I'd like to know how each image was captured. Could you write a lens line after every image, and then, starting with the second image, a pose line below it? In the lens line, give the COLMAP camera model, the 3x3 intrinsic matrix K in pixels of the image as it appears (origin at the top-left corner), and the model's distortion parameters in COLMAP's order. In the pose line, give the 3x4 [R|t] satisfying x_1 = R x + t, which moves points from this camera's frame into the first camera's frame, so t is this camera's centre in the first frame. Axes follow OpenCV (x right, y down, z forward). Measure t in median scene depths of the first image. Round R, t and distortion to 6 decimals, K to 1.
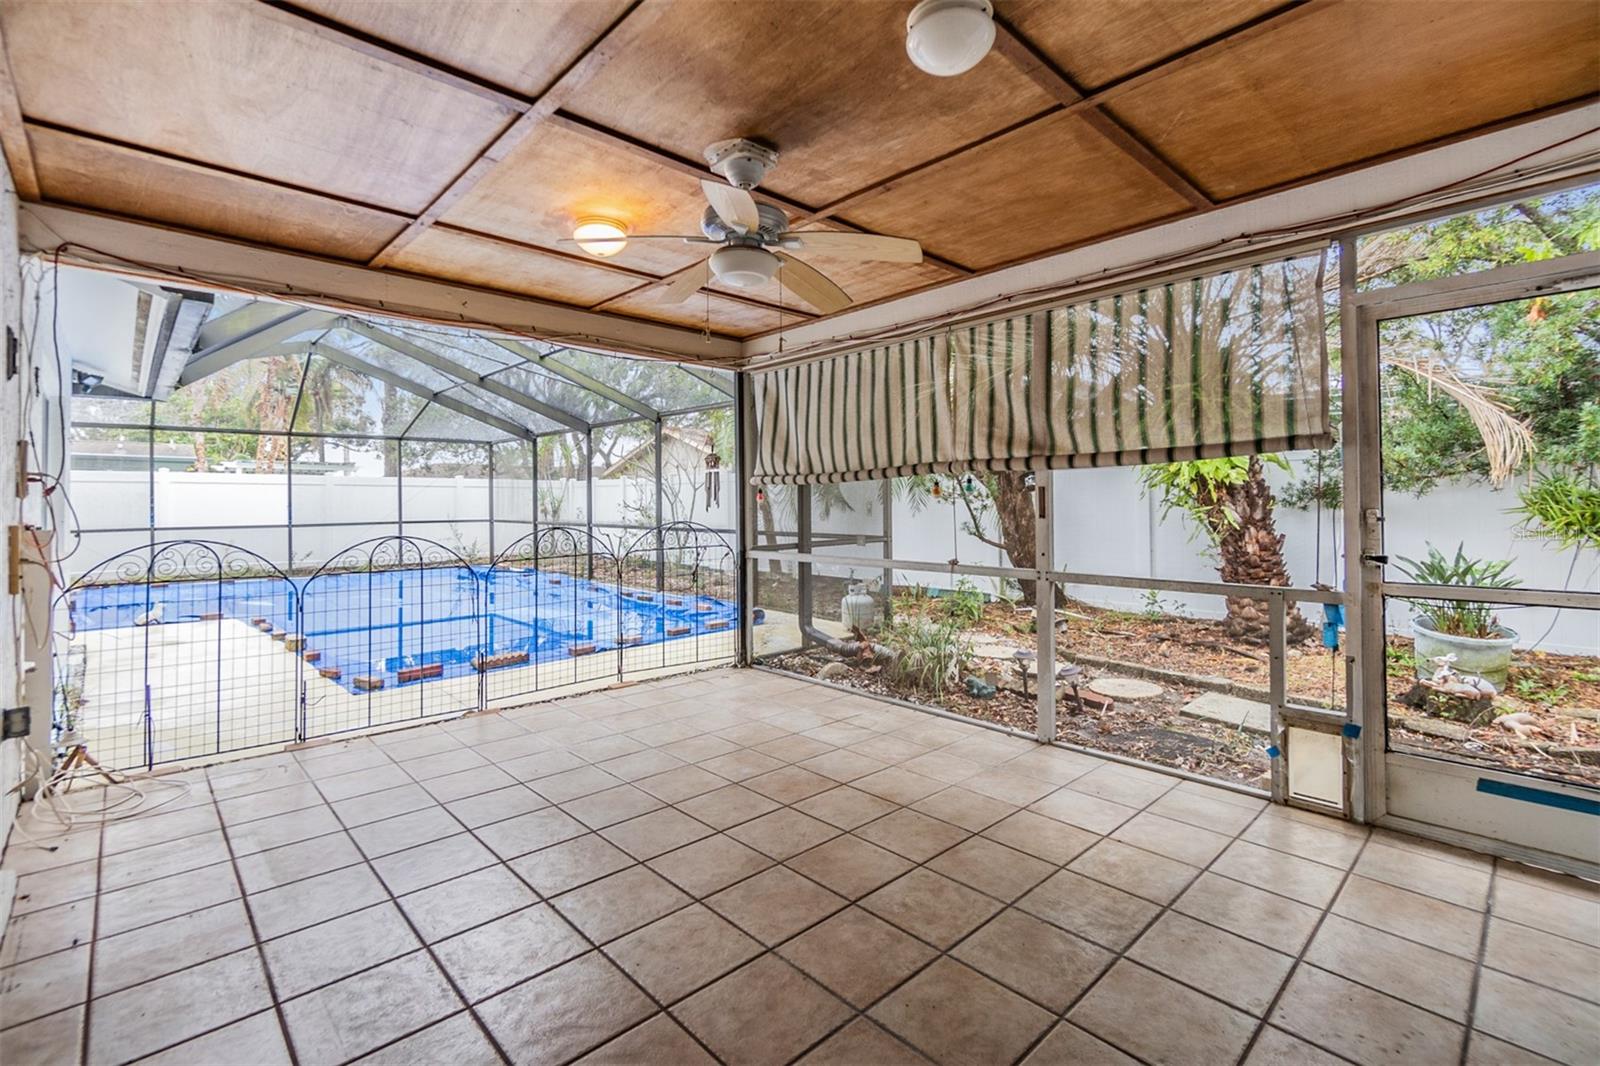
lens RADIAL K [[702.0, 0, 800.8], [0, 702.0, 491.1], [0, 0, 1]] dist [-0.004524, 0.001545]
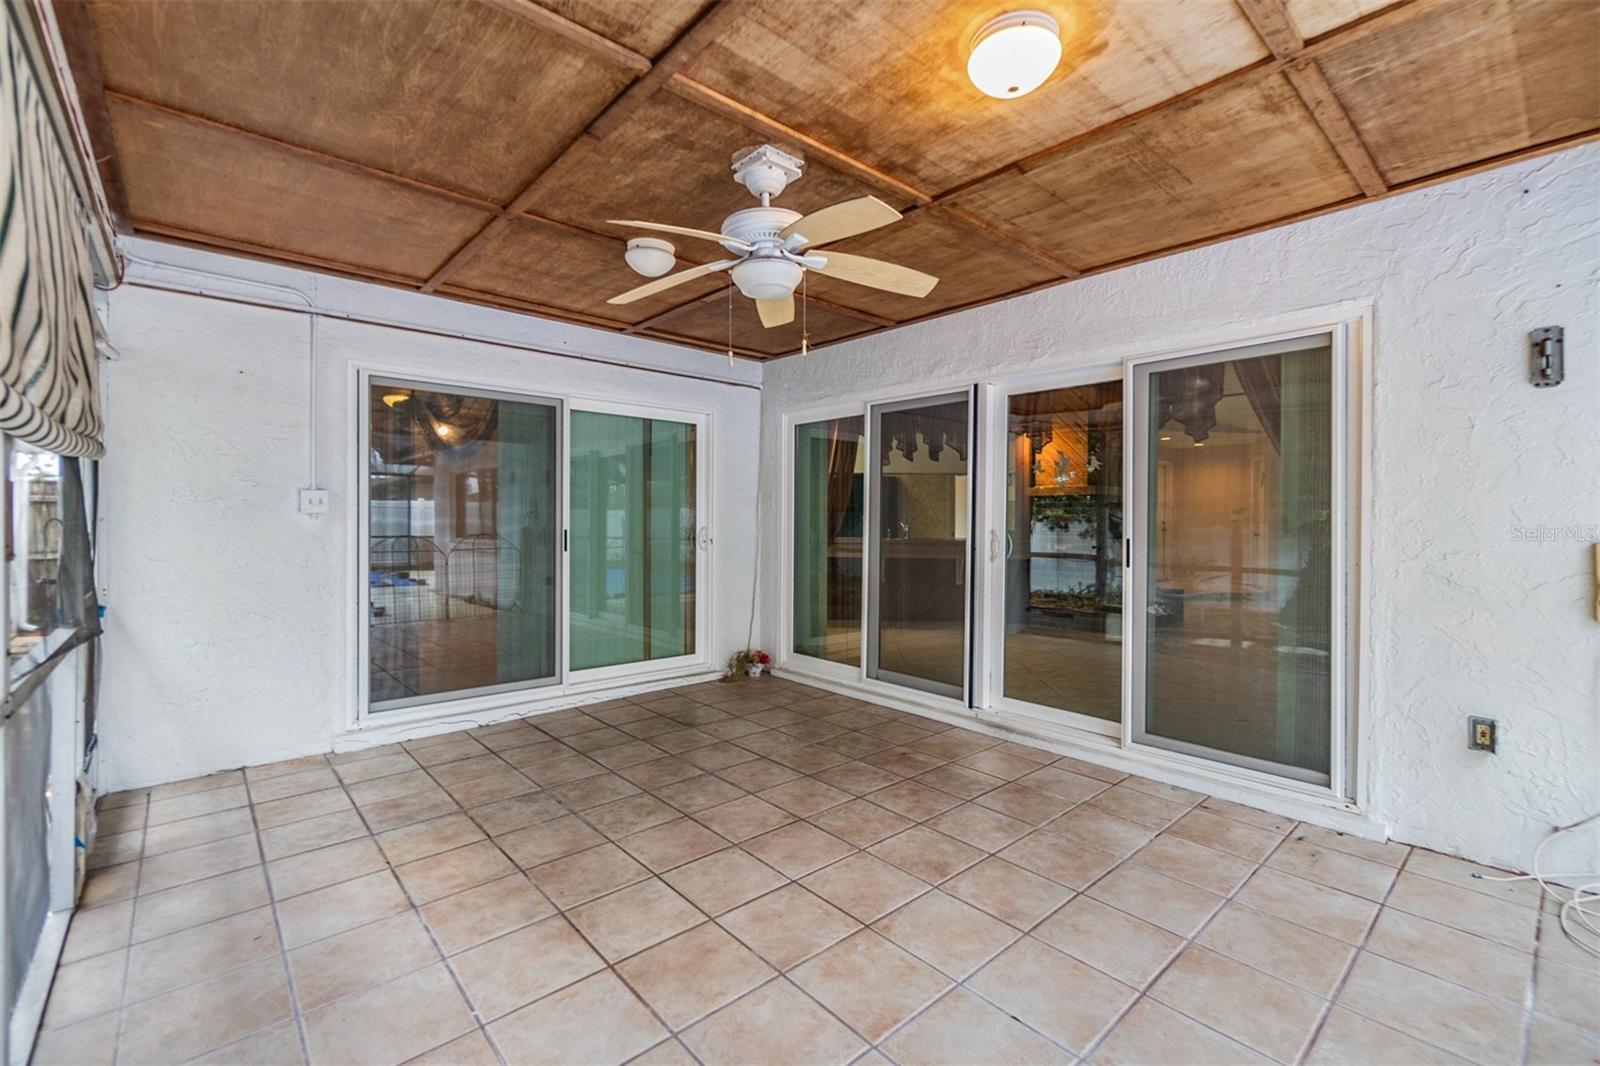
lens RADIAL K [[702.0, 0, 801.7], [0, 702.0, 523.4], [0, 0, 1]] dist [-0.004524, 0.001545]
pose [[-0.999574, -0.001838, 0.029141, -0.165777], [-0.001888, 0.999997, -0.001688, 0.024303], [-0.029138, -0.001743, -0.999574, 2.106727]]
